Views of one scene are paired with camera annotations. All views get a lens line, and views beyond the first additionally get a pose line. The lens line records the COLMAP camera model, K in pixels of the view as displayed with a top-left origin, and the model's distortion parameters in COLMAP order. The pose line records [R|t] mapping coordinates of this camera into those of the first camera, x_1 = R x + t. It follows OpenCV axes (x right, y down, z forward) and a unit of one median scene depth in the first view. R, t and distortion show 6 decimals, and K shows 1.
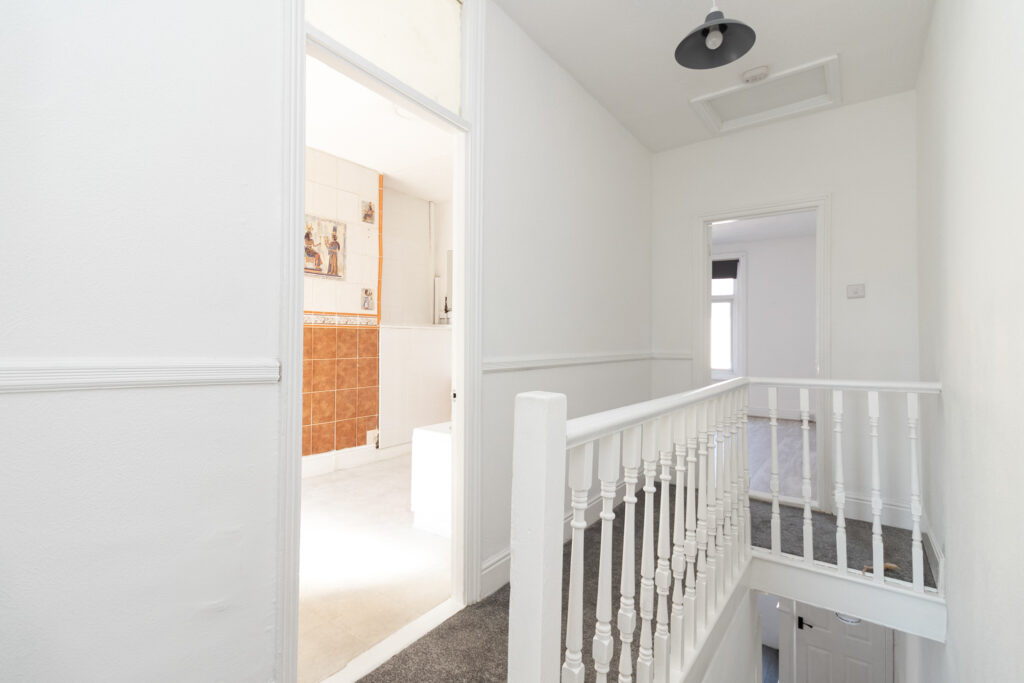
lens RADIAL K [[475.4, 0, 517.8], [0, 475.4, 341.1], [0, 0, 1]] dist [0.003664, 0.000790]
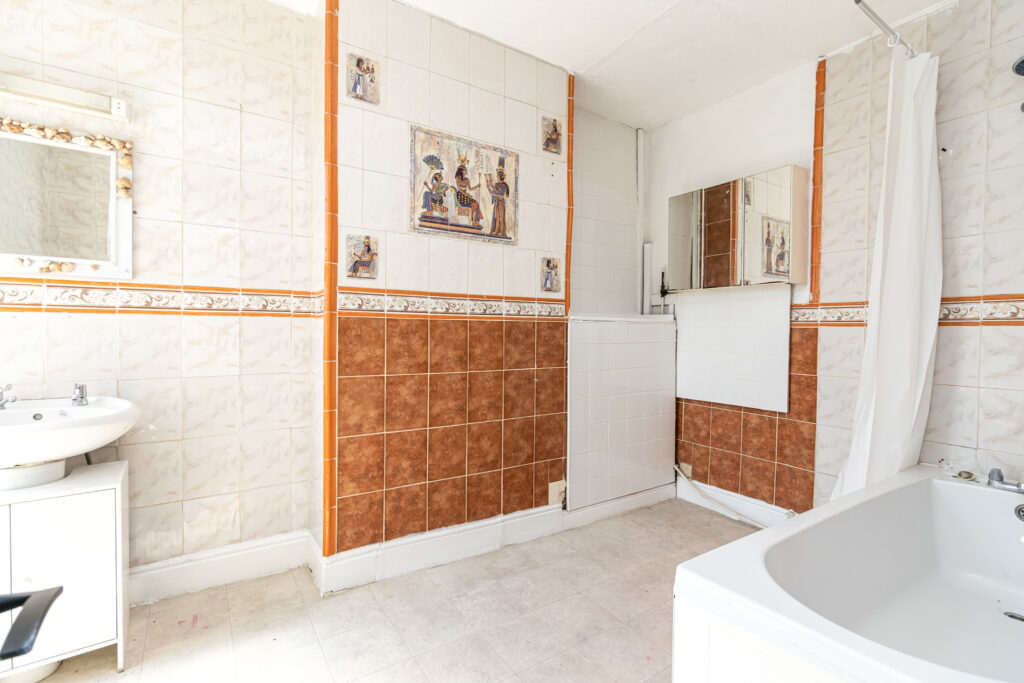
lens RADIAL K [[475.4, 0, 512.2], [0, 475.4, 342.2], [0, 0, 1]] dist [0.003664, 0.000790]
pose [[0.936768, 0.005768, -0.349902, -0.149514], [-0.000462, 0.999884, 0.015248, -0.008884], [0.349950, -0.014122, 0.936662, 0.410520]]
